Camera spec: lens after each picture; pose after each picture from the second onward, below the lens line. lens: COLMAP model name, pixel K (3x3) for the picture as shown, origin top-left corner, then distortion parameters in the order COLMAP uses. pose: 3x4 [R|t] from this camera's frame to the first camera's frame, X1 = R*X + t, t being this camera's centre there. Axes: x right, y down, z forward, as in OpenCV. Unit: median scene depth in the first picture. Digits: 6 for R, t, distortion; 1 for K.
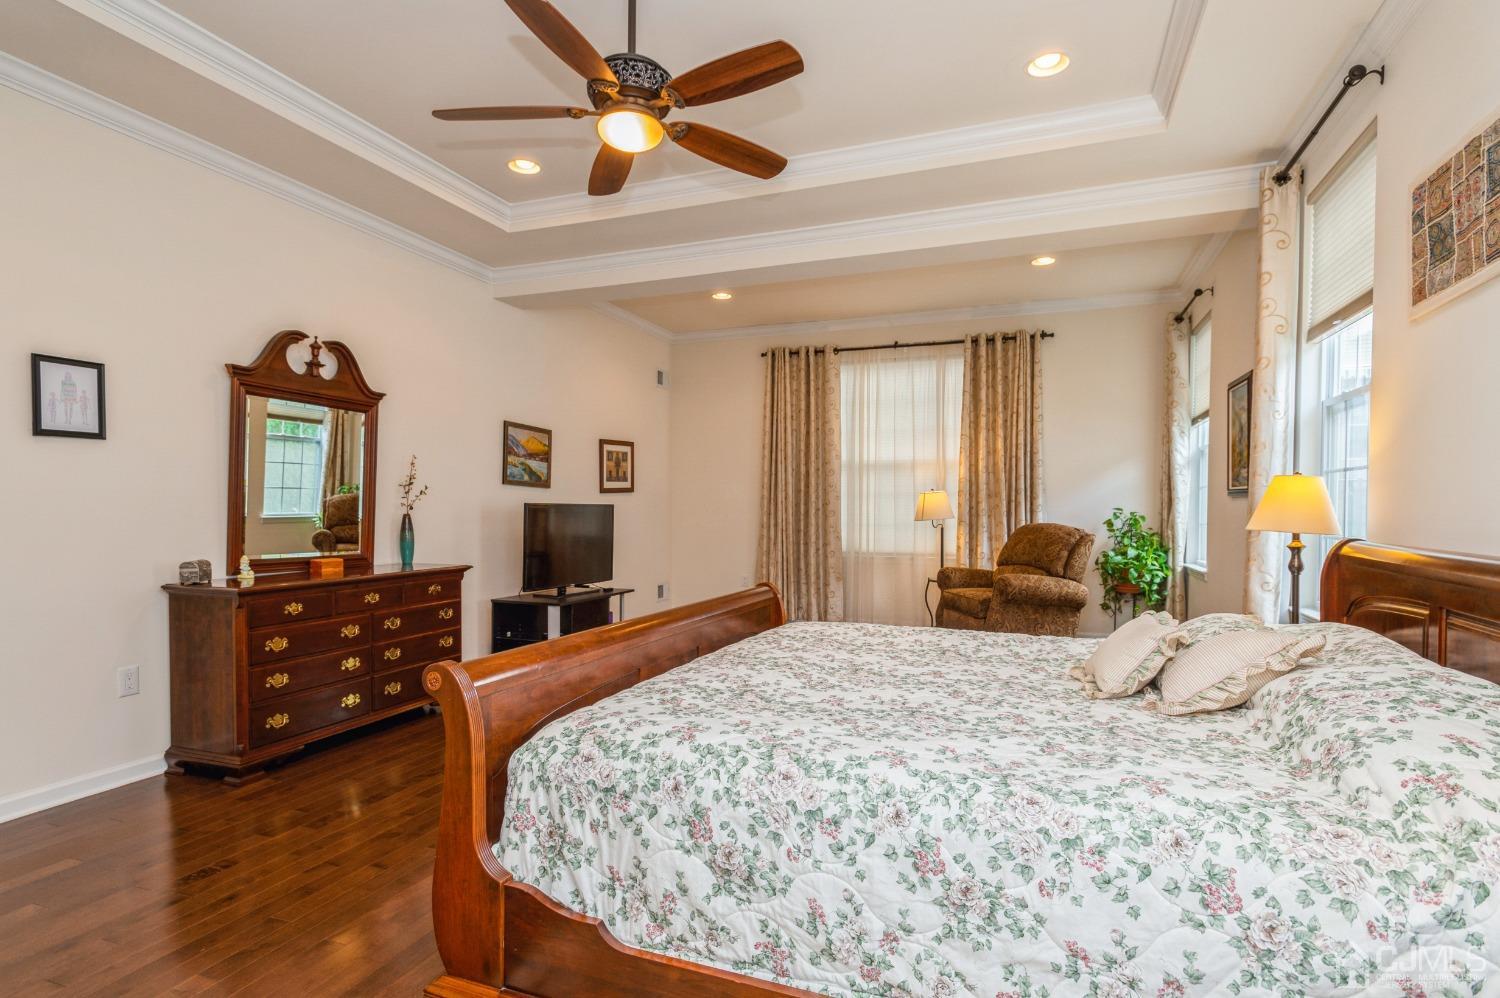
lens RADIAL K [[788.4, 0, 745.0], [0, 788.4, 518.1], [0, 0, 1]] dist [0.002414, -0.000025]
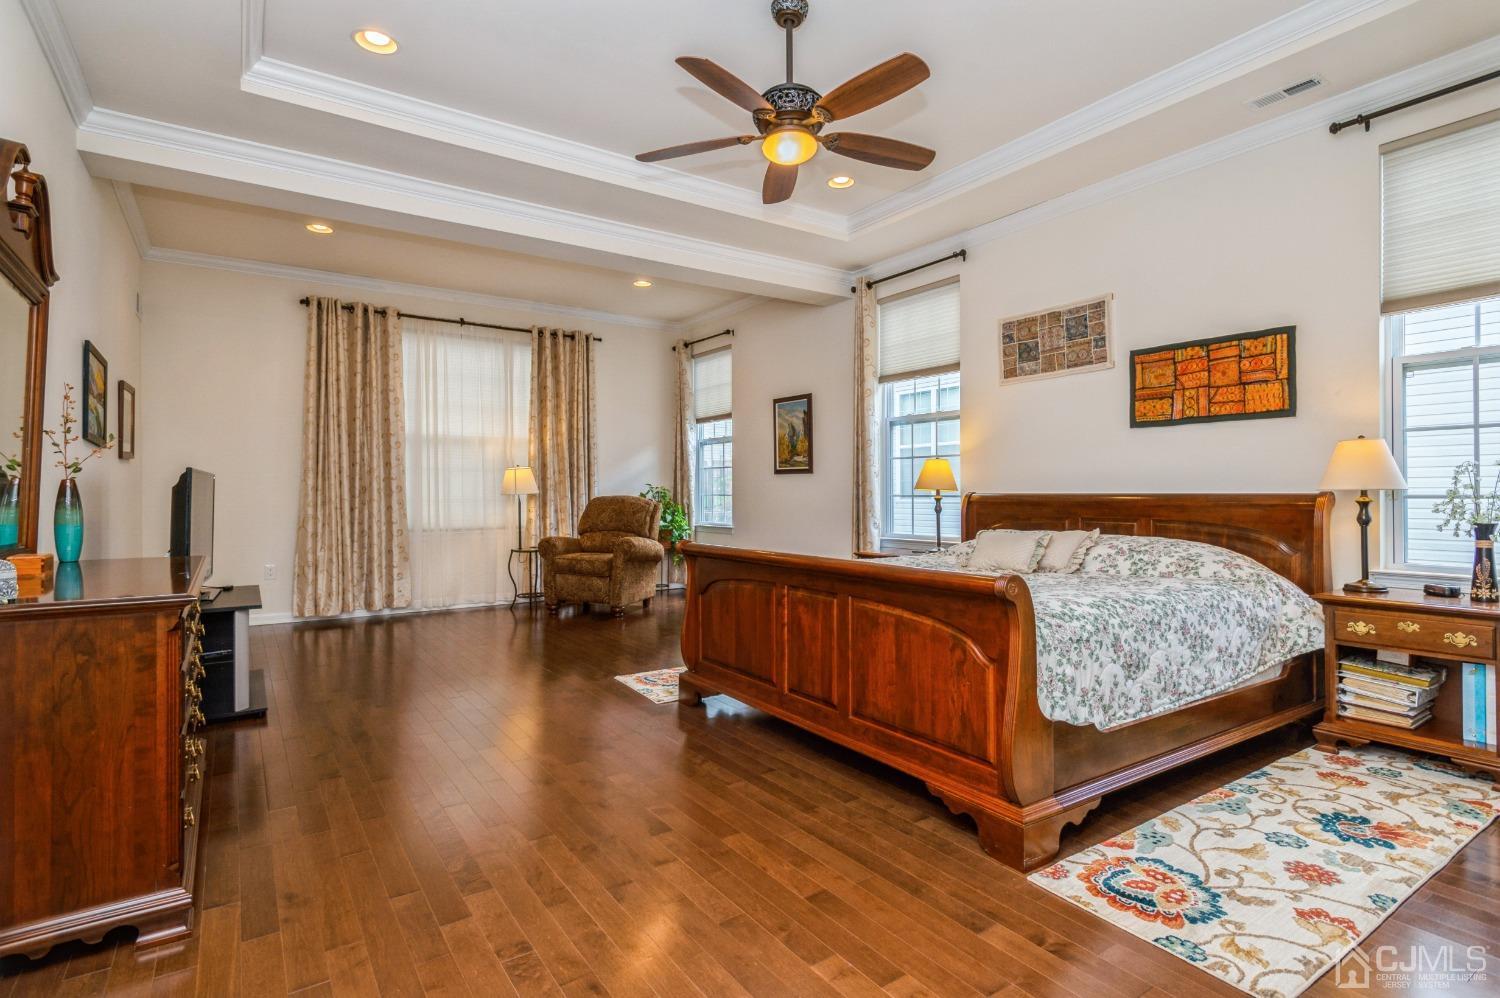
lens RADIAL K [[754.2, 0, 750.7], [0, 754.2, 491.9], [0, 0, 1]] dist [0.002090, 0.000322]
pose [[0.556869, -0.001127, 0.830599, -0.451329], [0.015238, 0.999845, -0.008860, 0.013743], [-0.830460, 0.017591, 0.556800, 0.178516]]
